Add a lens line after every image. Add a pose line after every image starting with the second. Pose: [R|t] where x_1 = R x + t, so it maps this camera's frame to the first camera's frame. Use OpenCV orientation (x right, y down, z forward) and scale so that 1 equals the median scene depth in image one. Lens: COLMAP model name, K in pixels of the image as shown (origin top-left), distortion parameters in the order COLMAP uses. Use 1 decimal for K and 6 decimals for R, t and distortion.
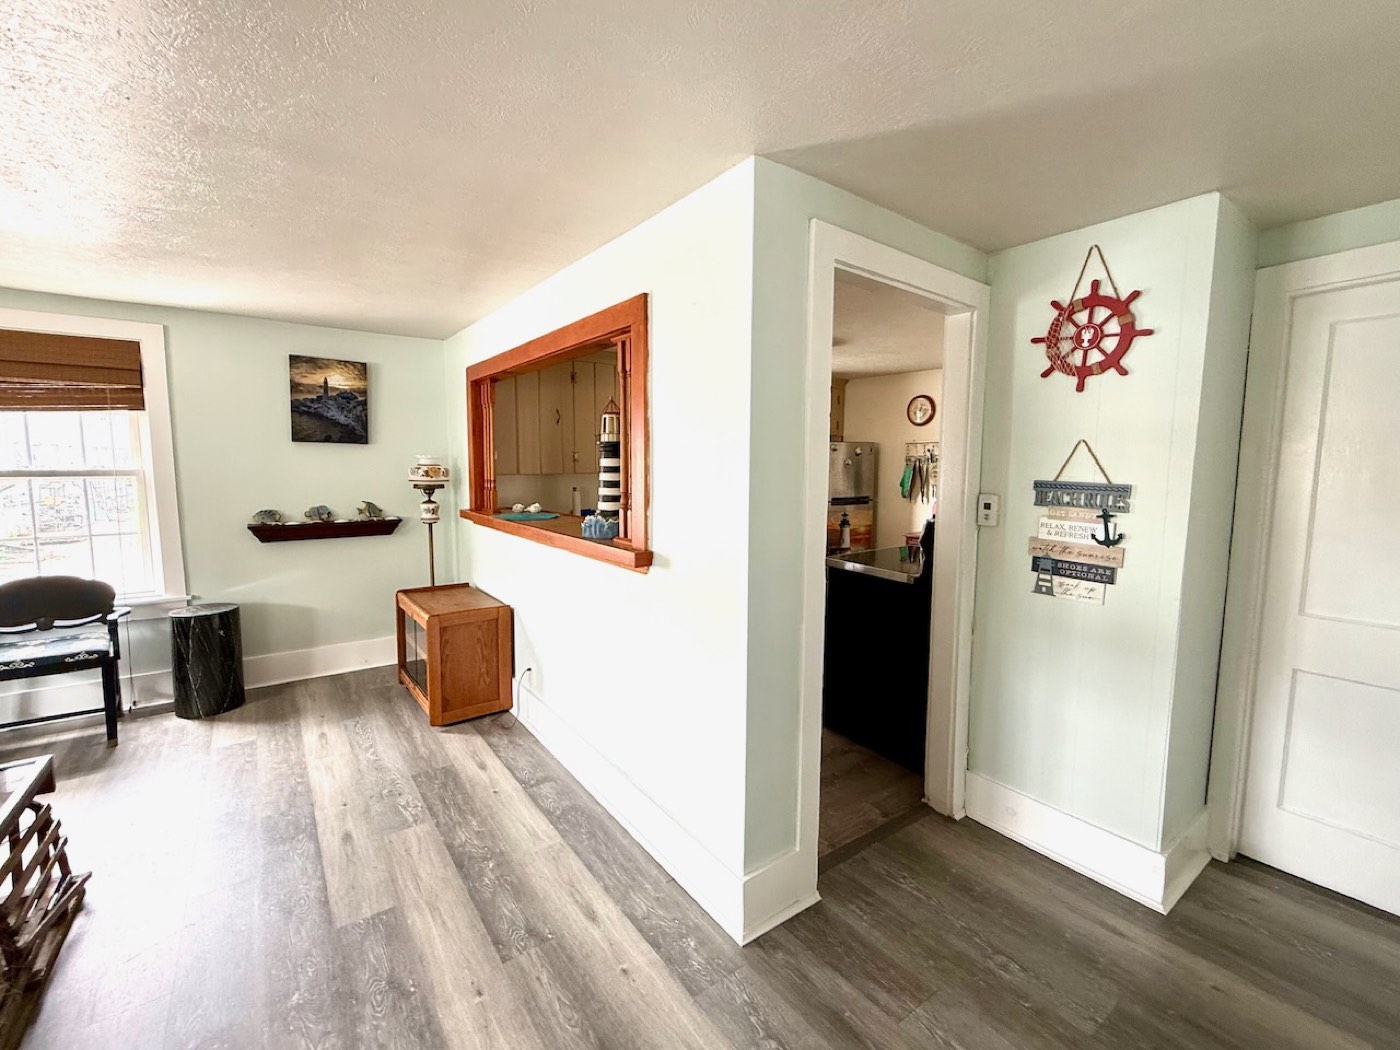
lens RADIAL K [[594.9, 0, 700.0], [0, 594.9, 525.0], [0, 0, 1]] dist [-0.000261, 0.000130]
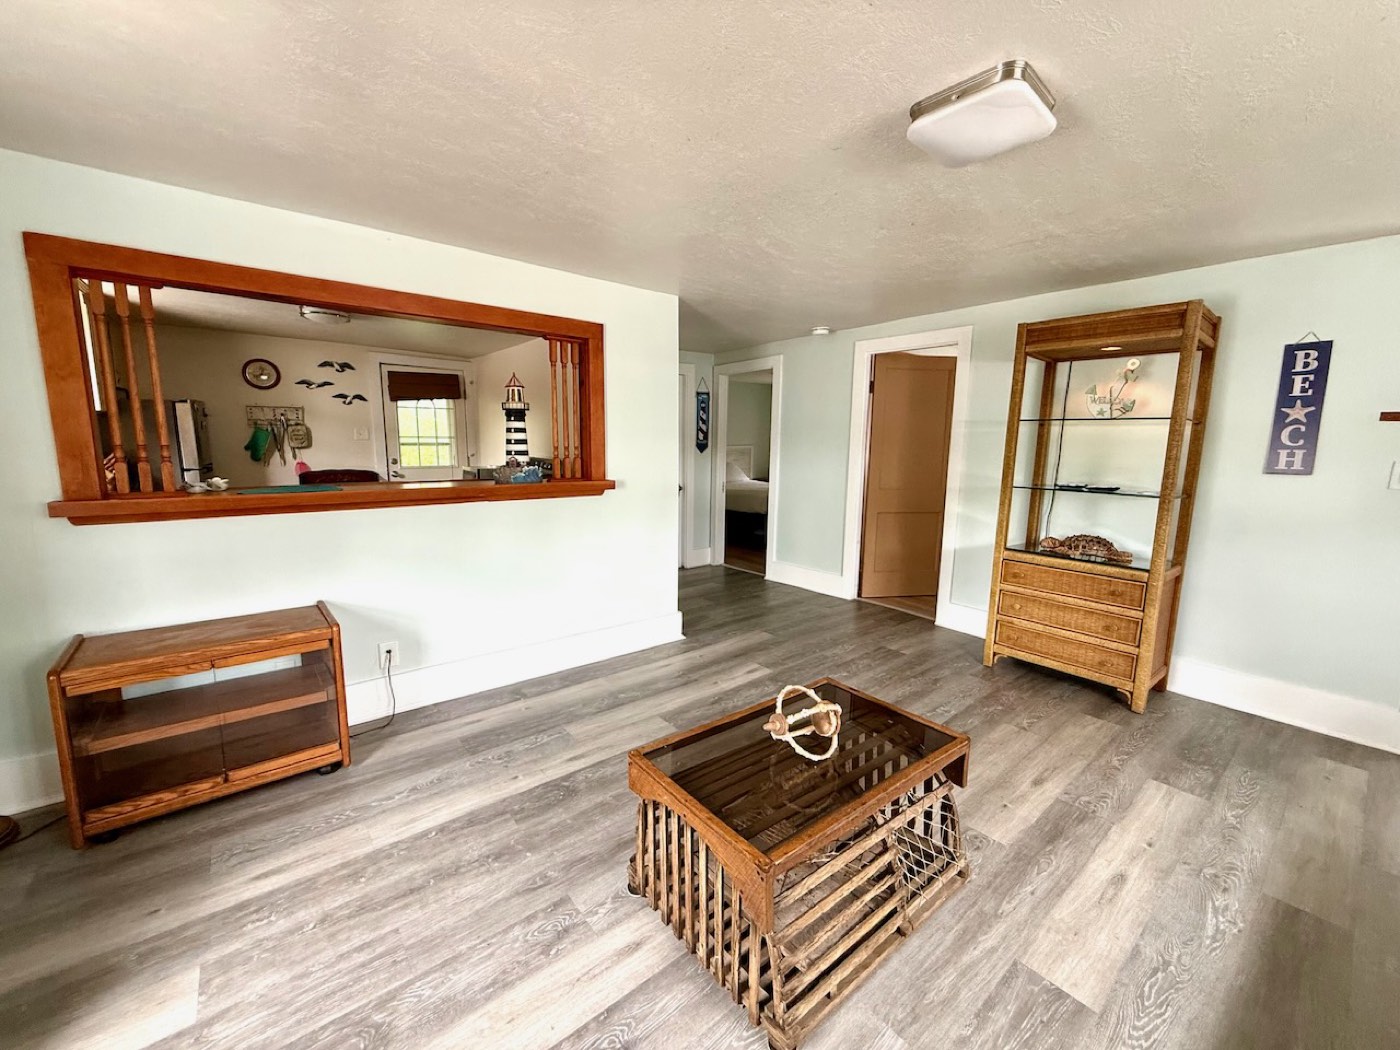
lens RADIAL K [[559.0, 0, 700.0], [0, 559.0, 525.0], [0, 0, 1]] dist [0.001127, 0.000157]
pose [[-0.044961, -0.157234, 0.986537, -0.939068], [0.092085, 0.982679, 0.160816, -0.034236], [-0.994736, 0.098076, -0.029704, 0.447089]]
